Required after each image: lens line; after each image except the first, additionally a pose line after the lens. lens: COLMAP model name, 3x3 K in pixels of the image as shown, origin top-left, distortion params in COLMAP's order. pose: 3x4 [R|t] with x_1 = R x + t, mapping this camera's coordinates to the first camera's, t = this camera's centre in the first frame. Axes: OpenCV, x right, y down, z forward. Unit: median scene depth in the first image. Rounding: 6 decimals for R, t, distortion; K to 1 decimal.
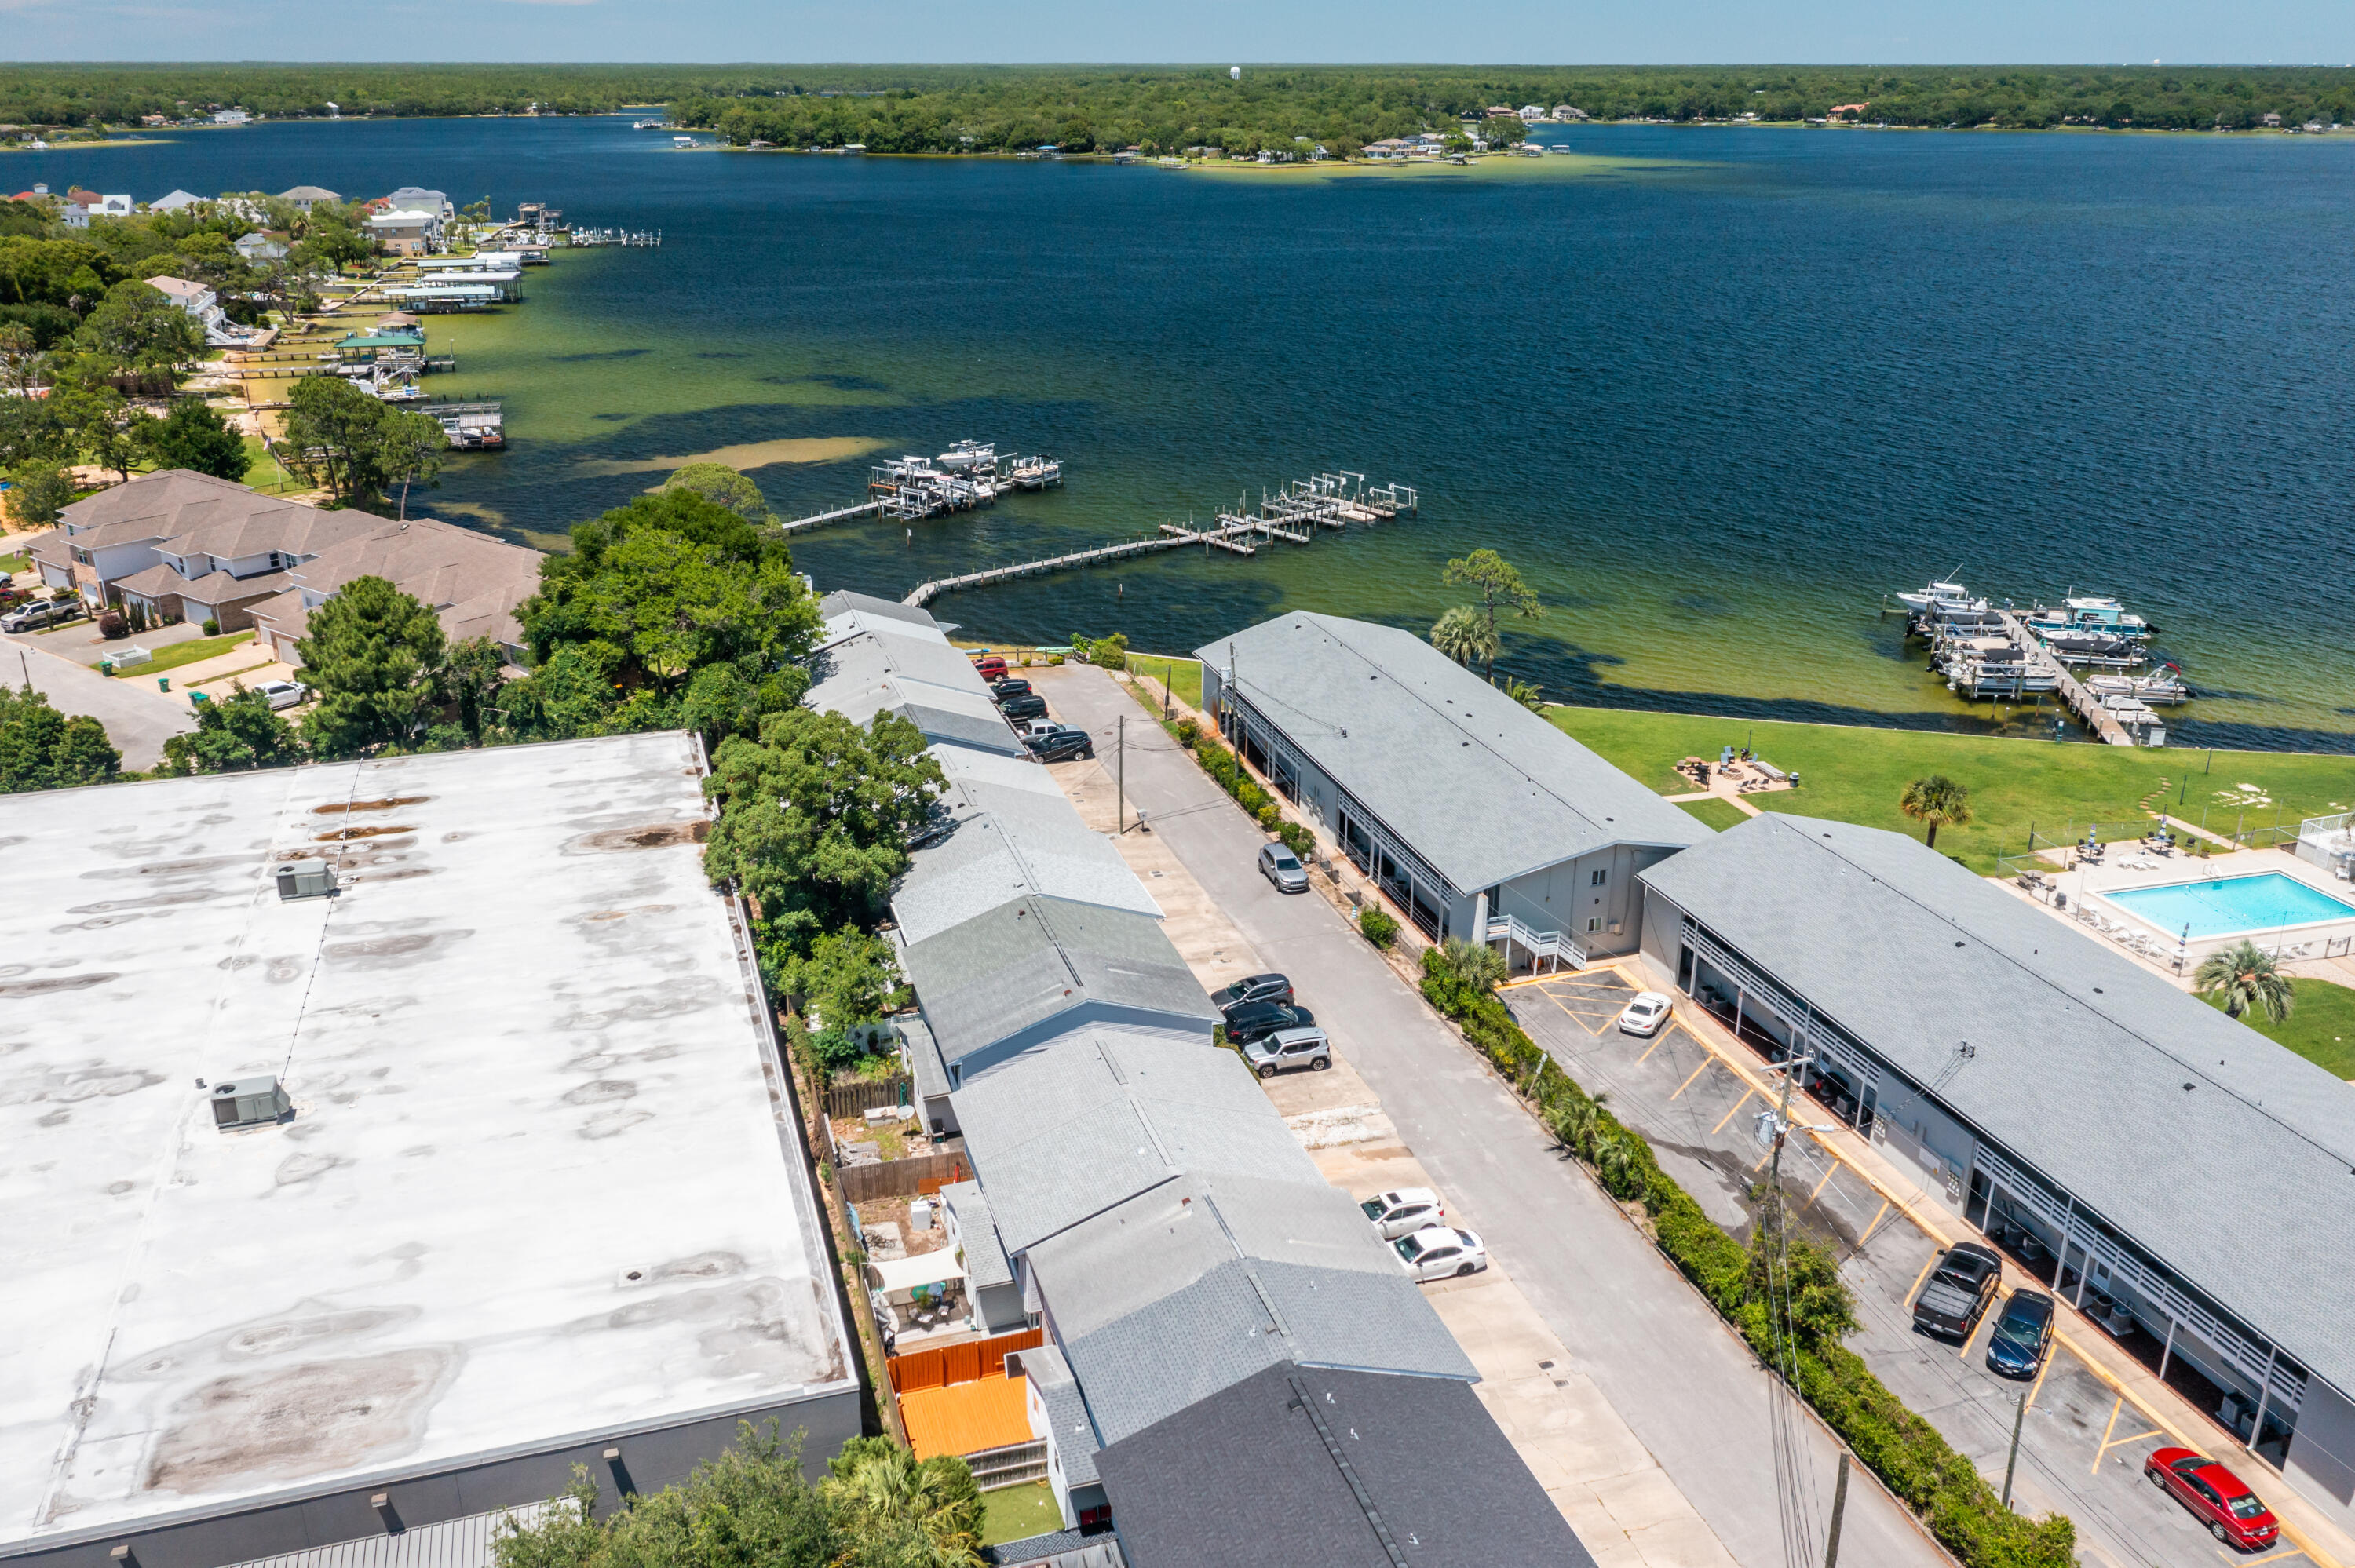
lens RADIAL K [[1847.5, 0, 1173.4], [0, 1847.5, 786.3], [0, 0, 1]] dist [0.000224, -0.002119]
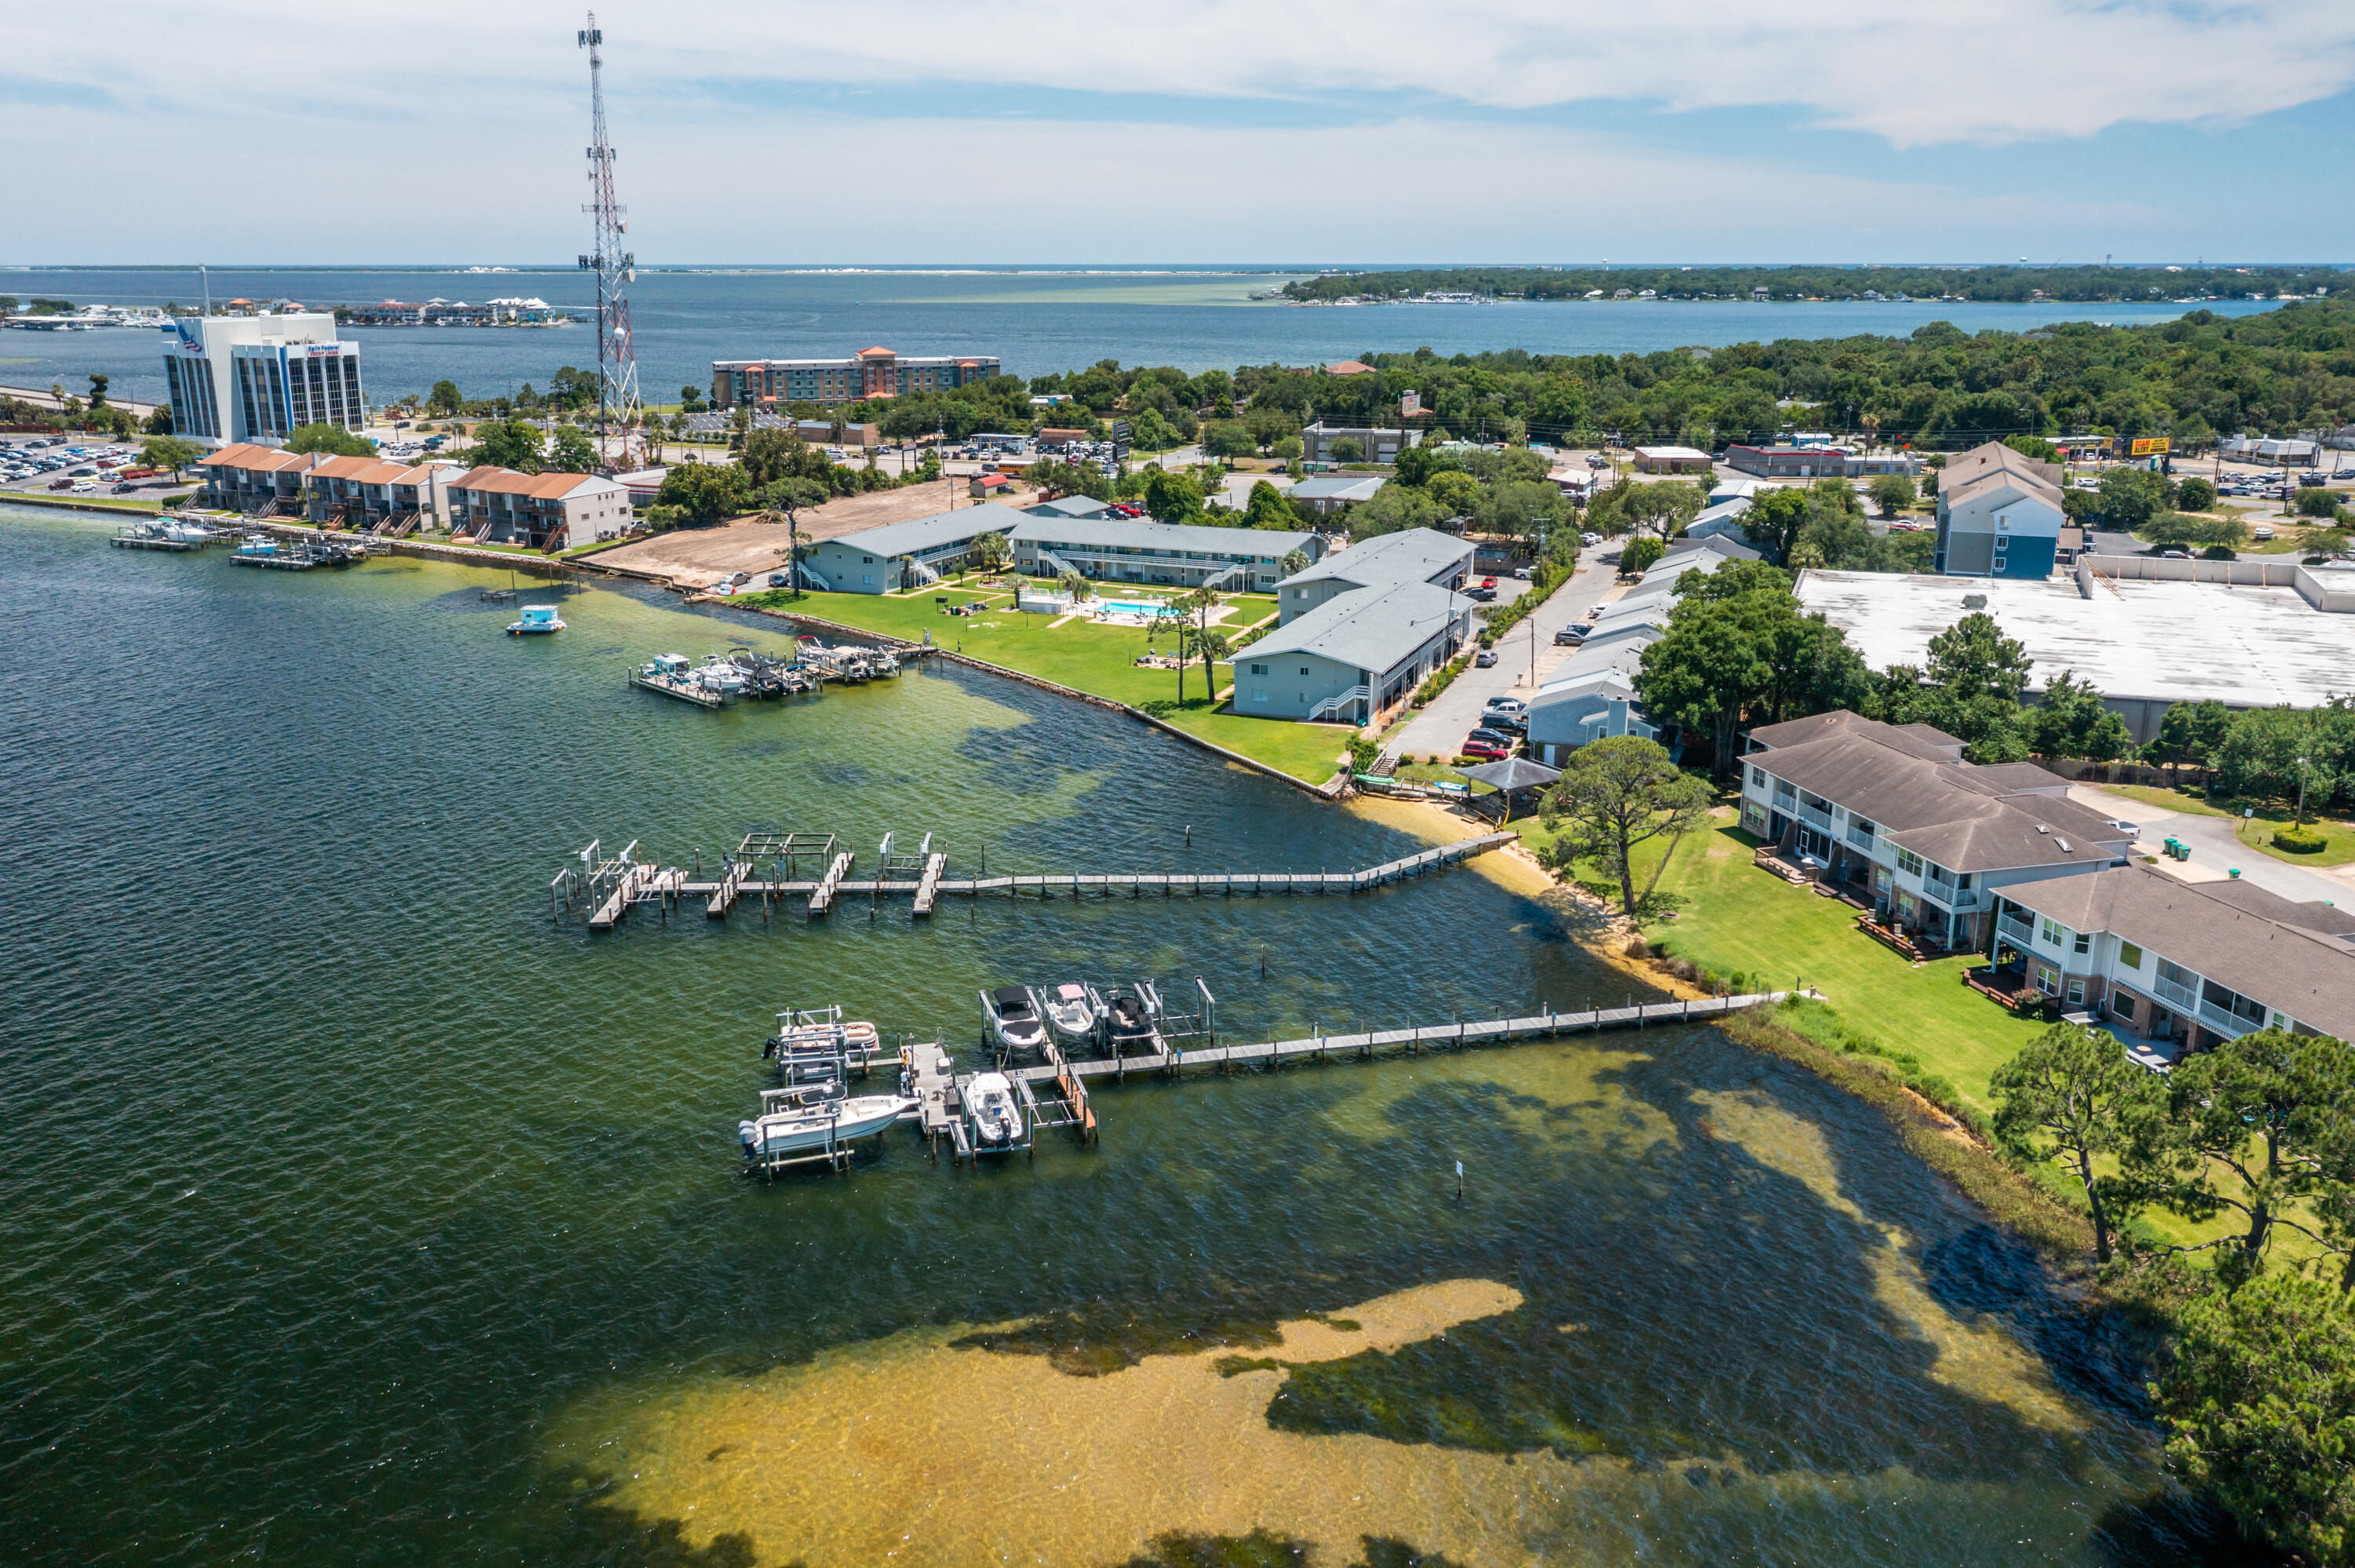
lens RADIAL K [[1918.6, 0, 1151.9], [0, 1918.6, 795.9], [0, 0, 1]] dist [0.005893, -0.003111]
pose [[-0.774016, -0.168385, 0.610365, -0.788305], [0.232552, 0.821012, 0.521401, -0.829536], [-0.588913, 0.545514, -0.596319, 2.119043]]
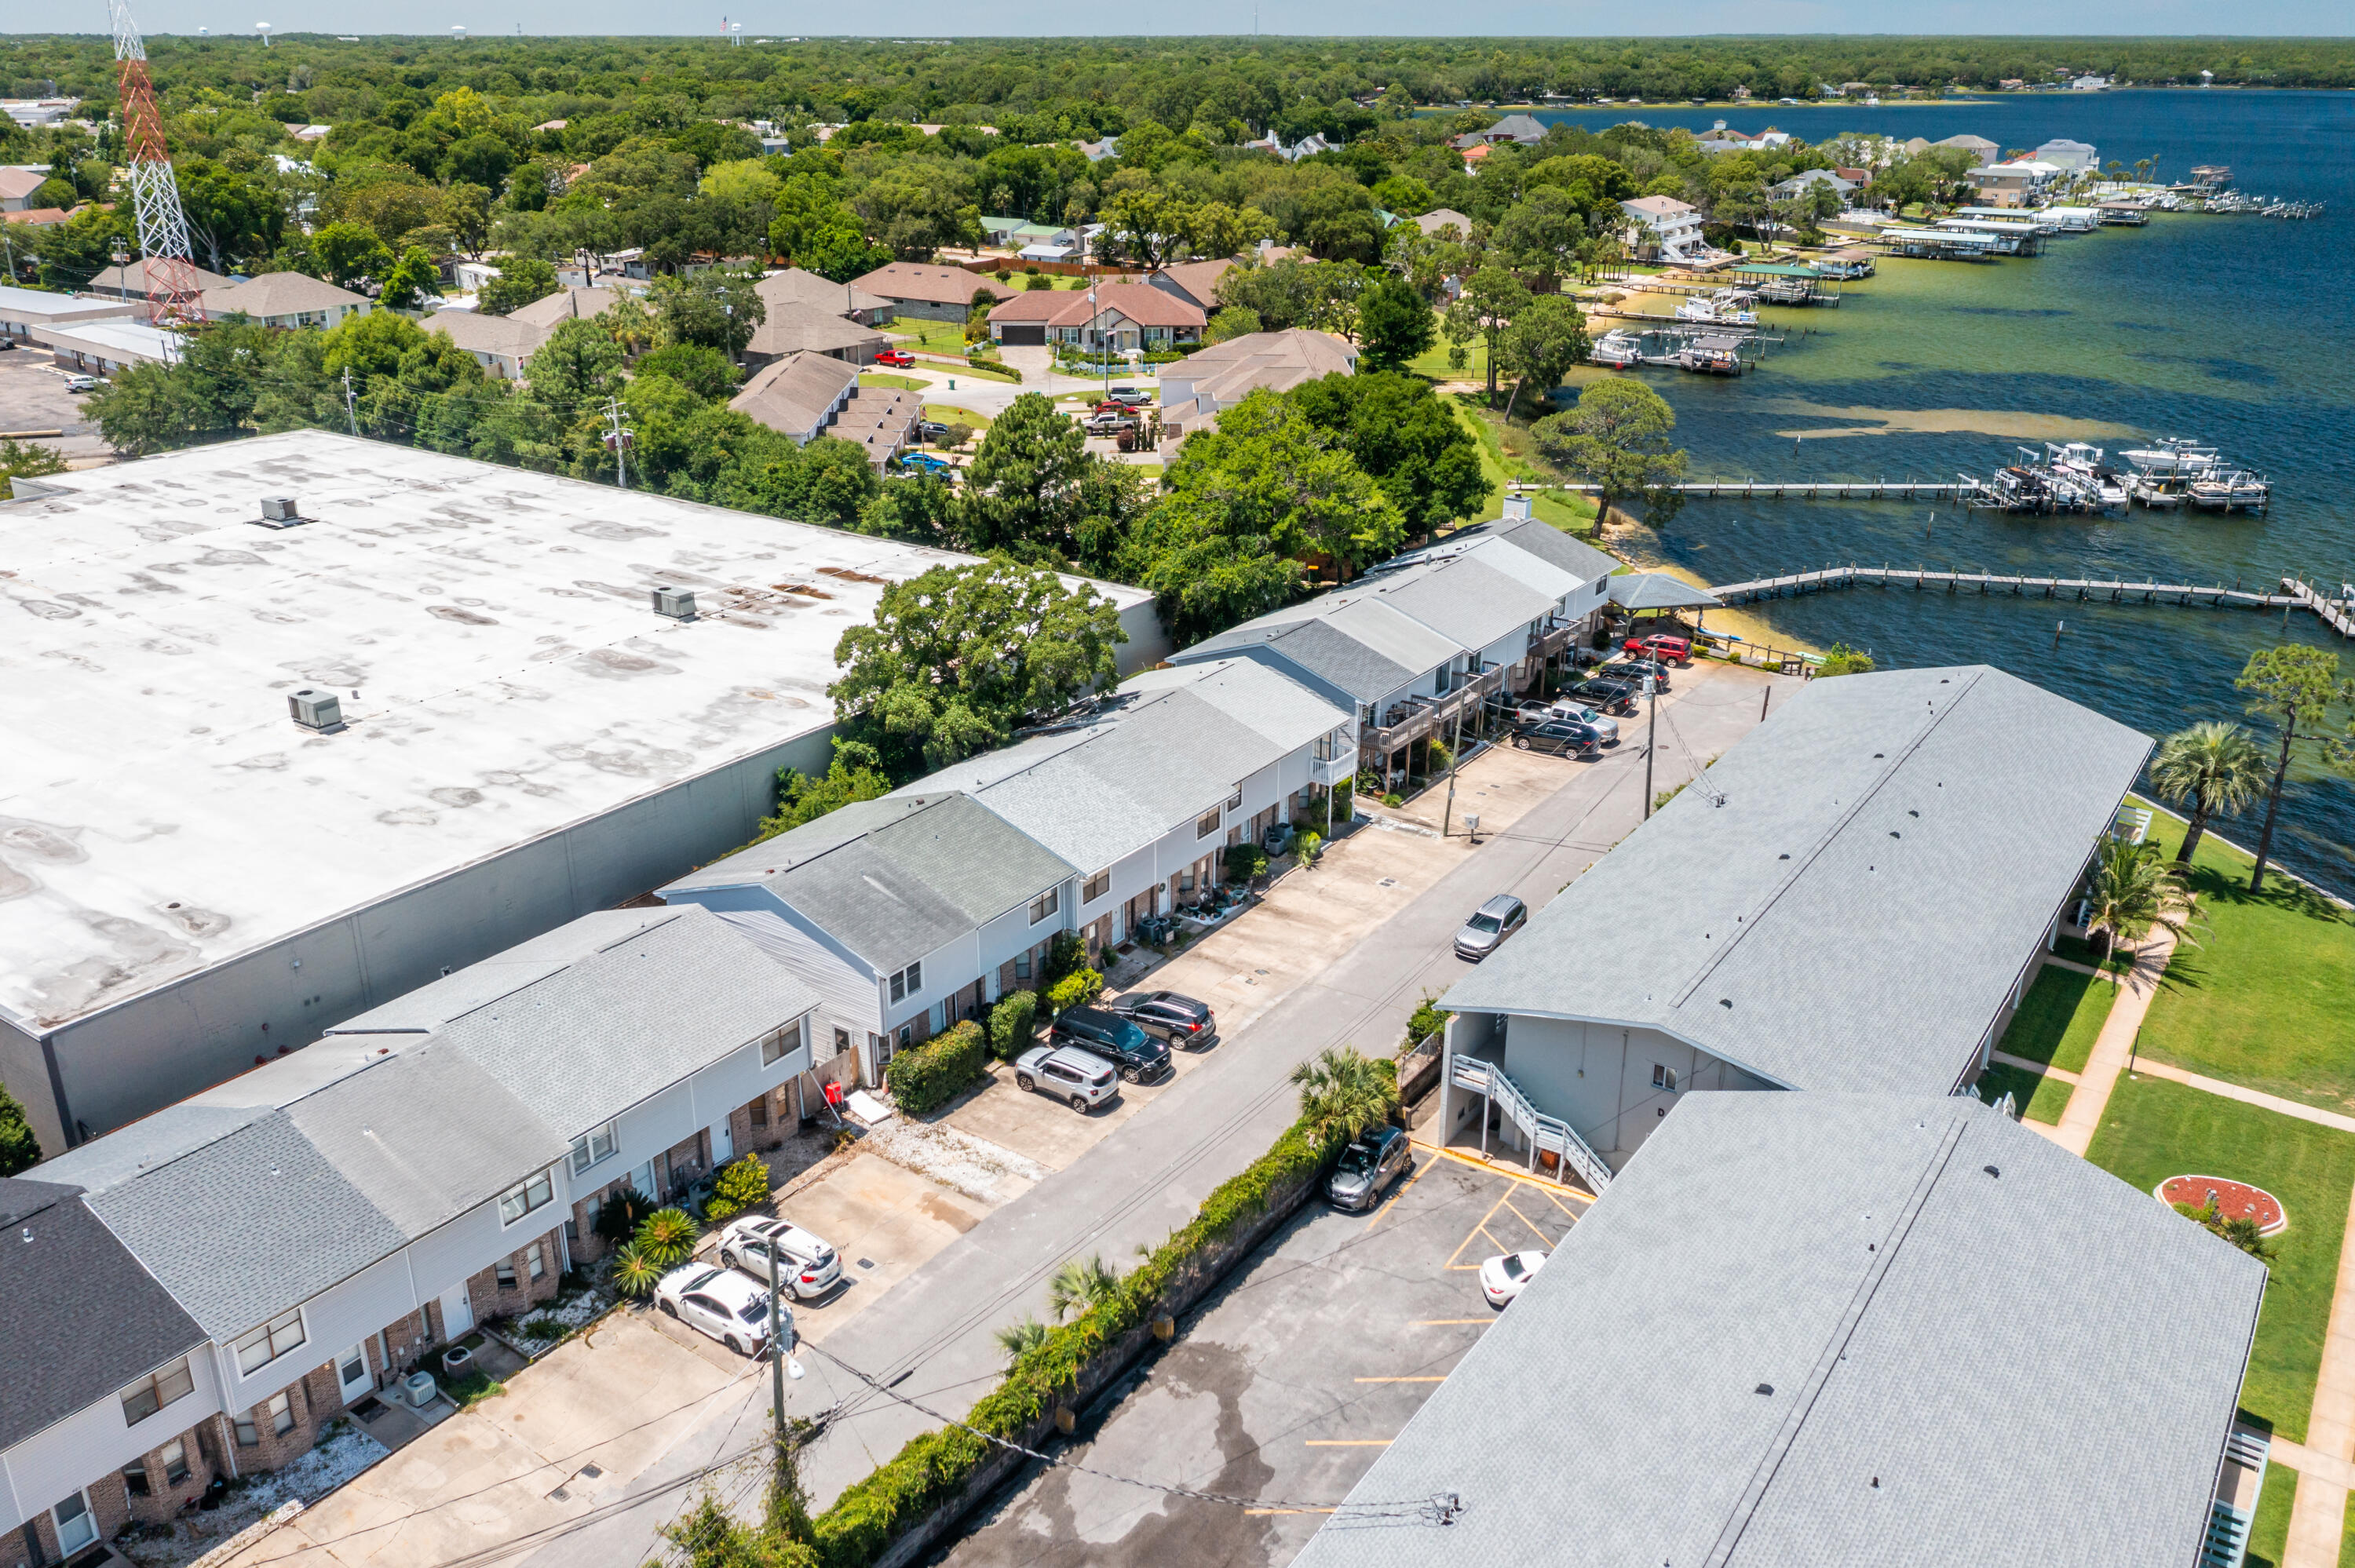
lens RADIAL K [[1847.5, 0, 1173.4], [0, 1847.5, 786.3], [0, 0, 1]] dist [0.000224, -0.002119]
pose [[0.617048, 0.296609, -0.728886, 0.433938], [-0.286870, 0.947292, 0.142632, -0.068327], [0.732774, 0.121085, 0.669613, 0.336641]]
